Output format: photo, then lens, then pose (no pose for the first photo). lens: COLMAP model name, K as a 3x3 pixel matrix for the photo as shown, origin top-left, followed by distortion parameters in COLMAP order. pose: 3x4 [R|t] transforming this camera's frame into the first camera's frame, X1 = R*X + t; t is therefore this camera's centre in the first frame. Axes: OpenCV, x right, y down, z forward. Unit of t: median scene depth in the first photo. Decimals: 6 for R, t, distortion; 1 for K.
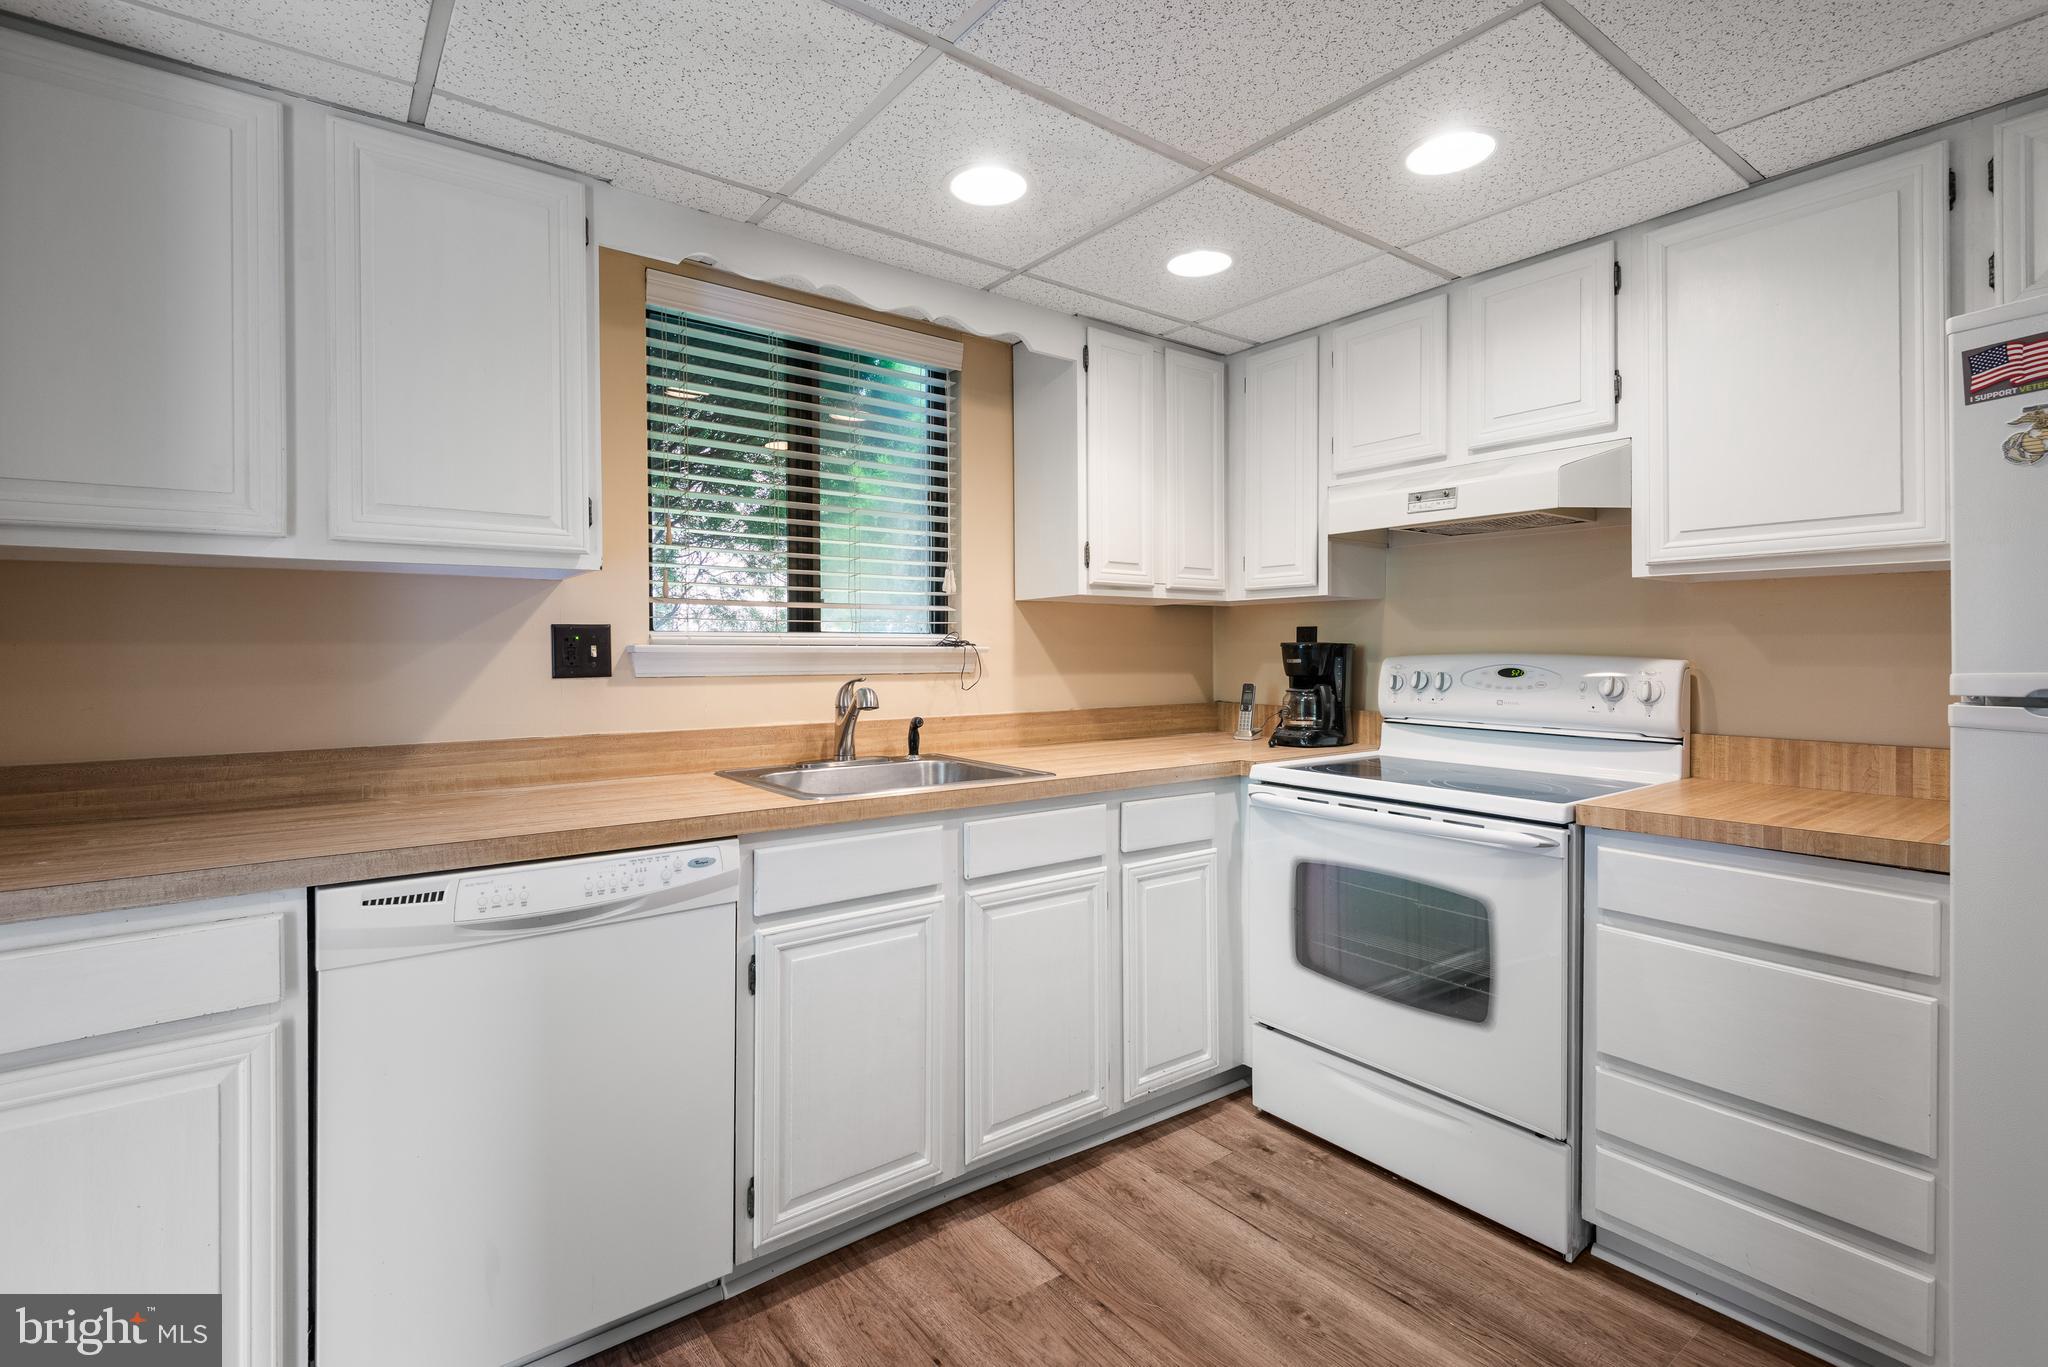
lens RADIAL K [[946.6, 0, 1028.2], [0, 946.6, 653.2], [0, 0, 1]] dist [0.039902, -0.023981]
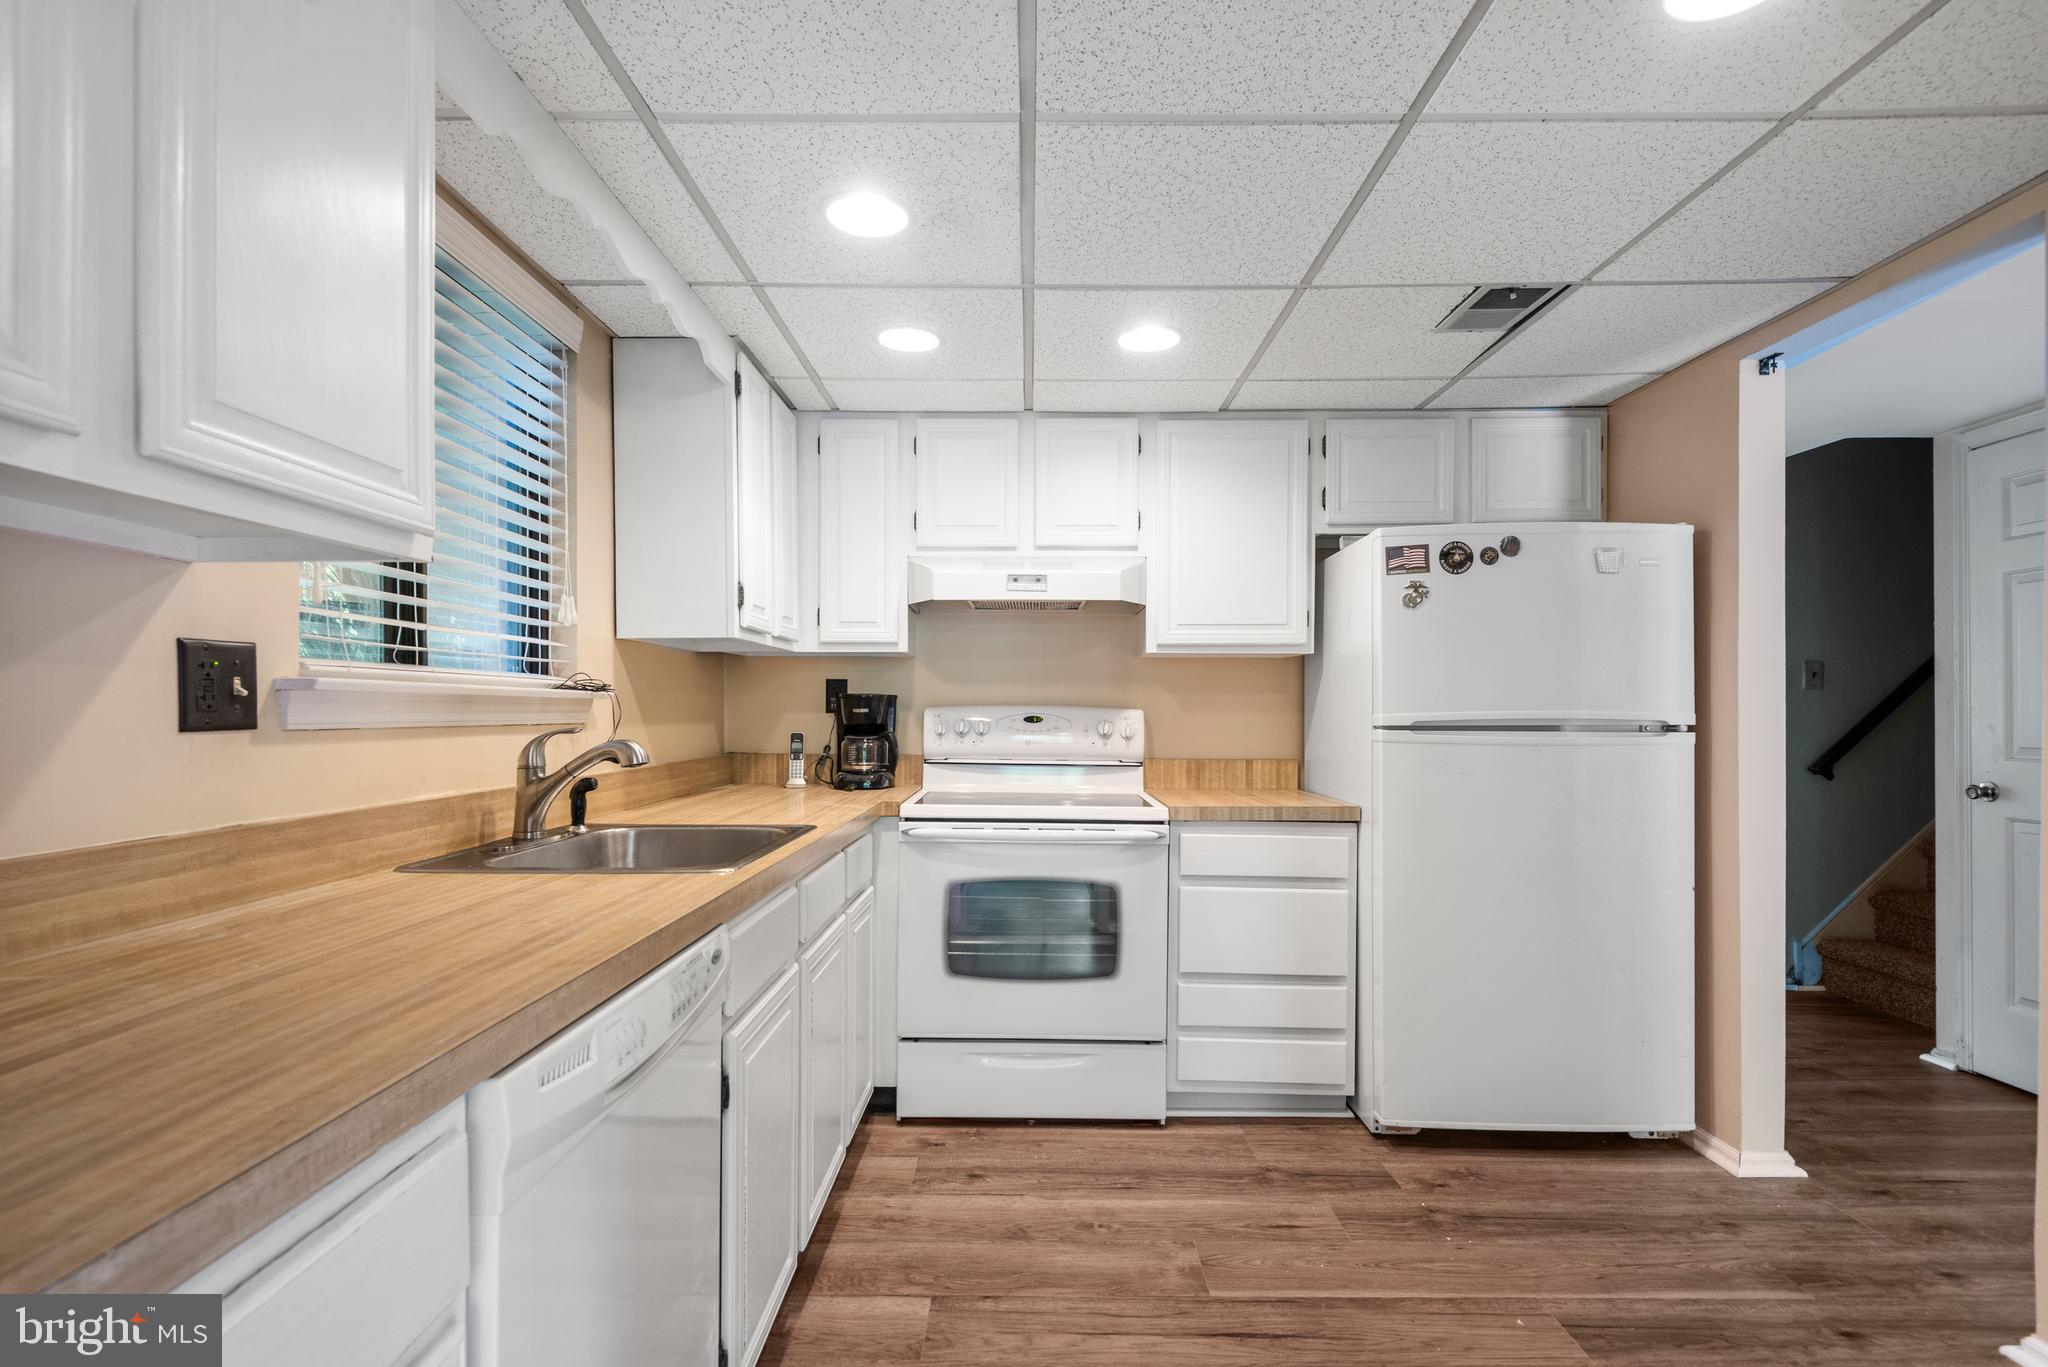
lens RADIAL K [[966.8, 0, 1023.3], [0, 966.8, 706.8], [0, 0, 1]] dist [0.030164, -0.020913]
pose [[0.615587, 0.006390, 0.788043, -0.632415], [-0.003114, 0.999979, -0.005676, 0.012507], [-0.788063, 0.001040, 0.615594, 0.233144]]
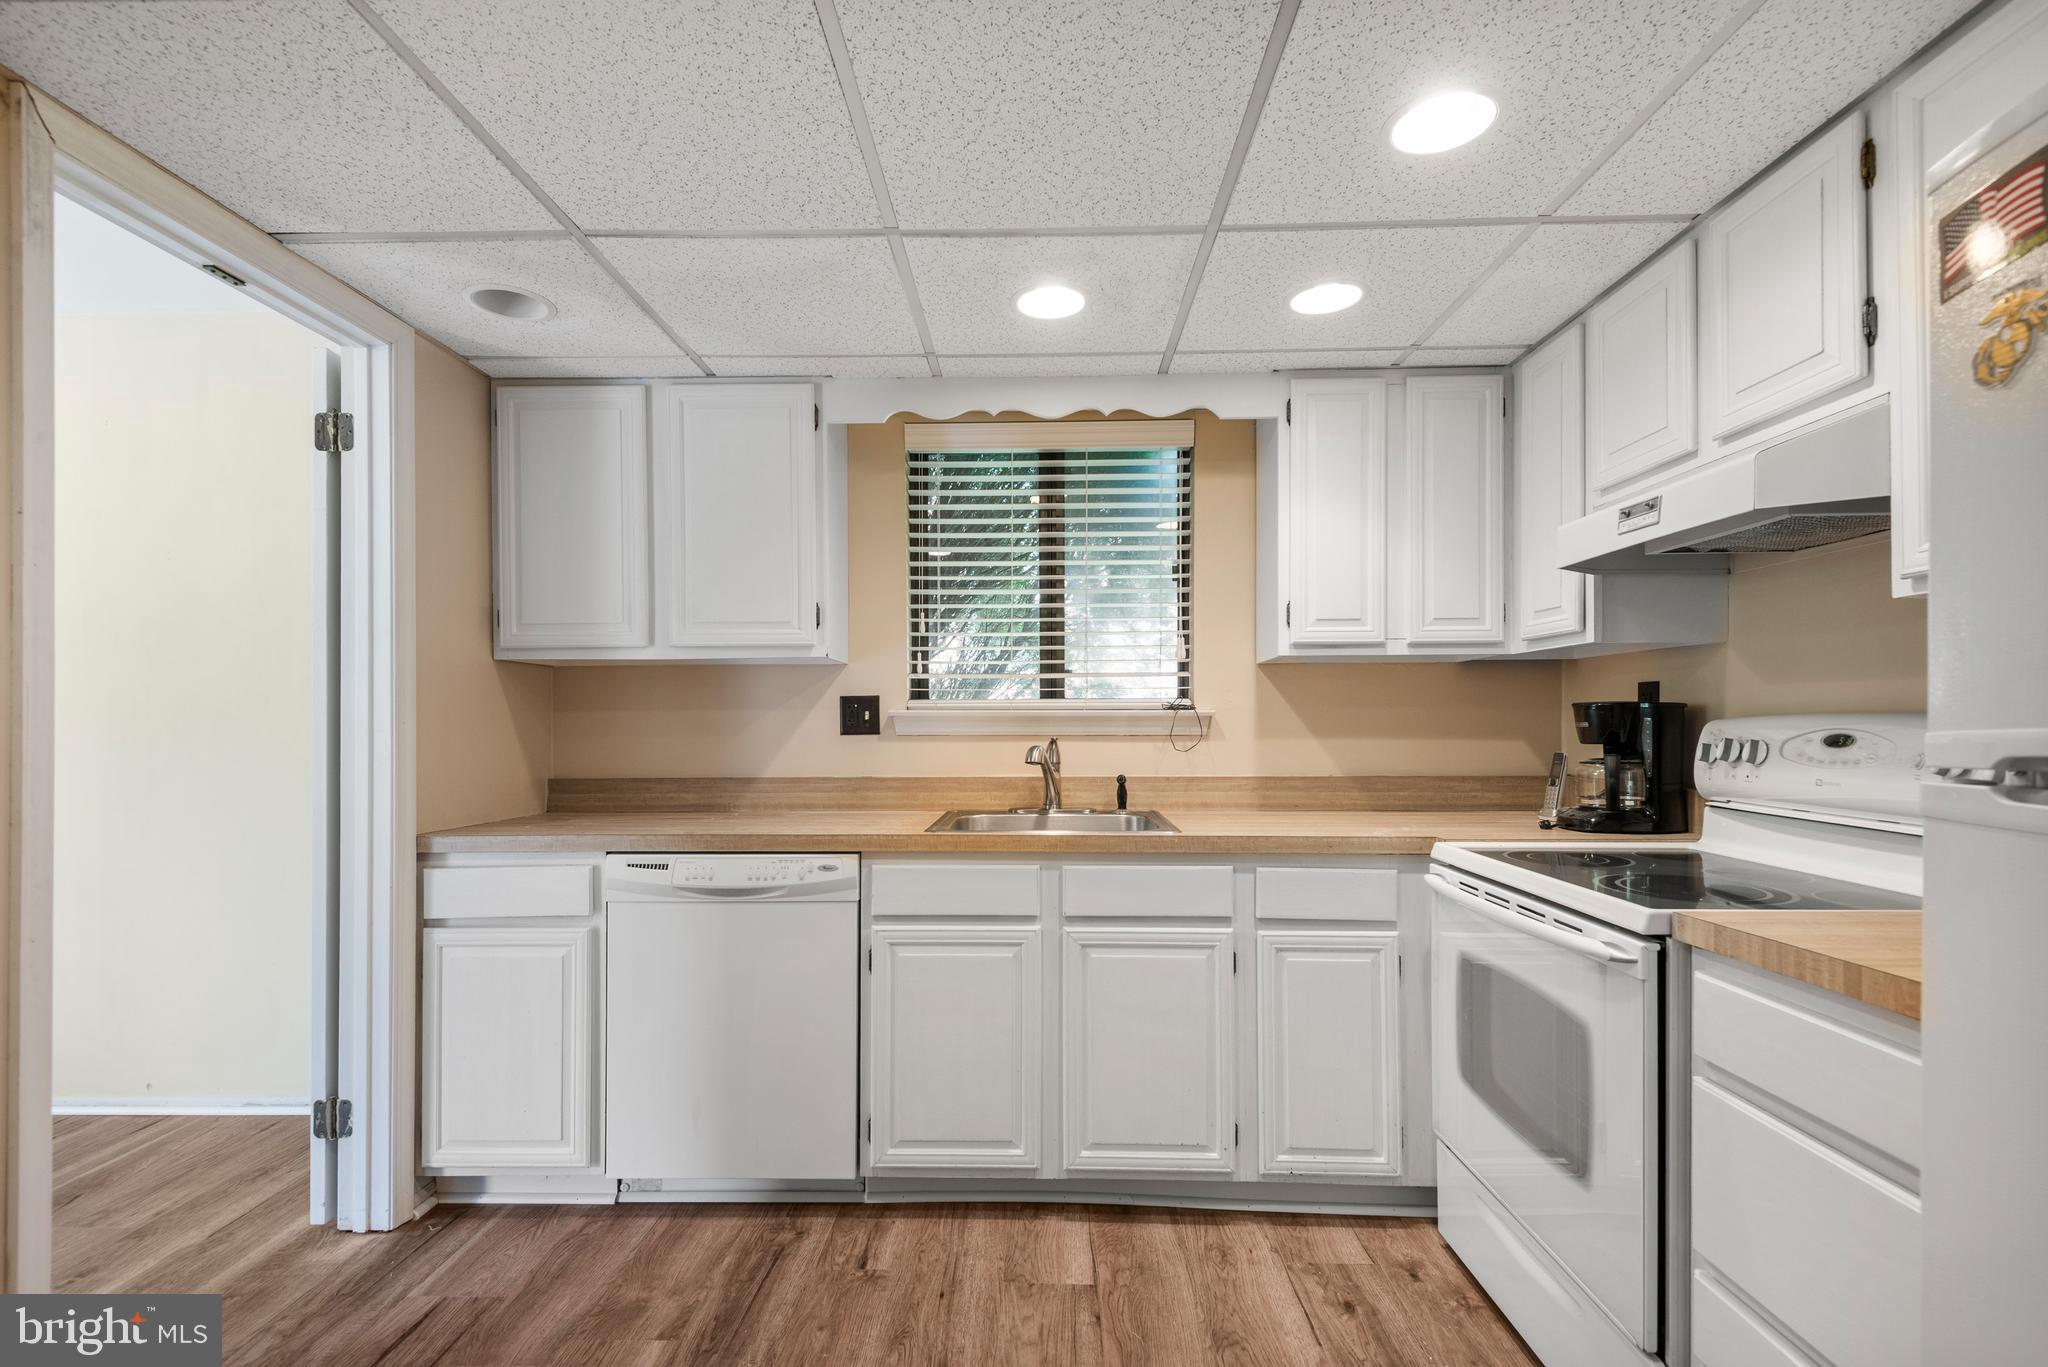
lens RADIAL K [[956.7, 0, 1025.7], [0, 956.7, 719.7], [0, 0, 1]] dist [0.040674, -0.026163]
pose [[0.780147, -0.002346, -0.625591, 0.568123], [0.000001, 0.999993, -0.003748, 0.009329], [0.625596, 0.002924, 0.780142, 0.080202]]
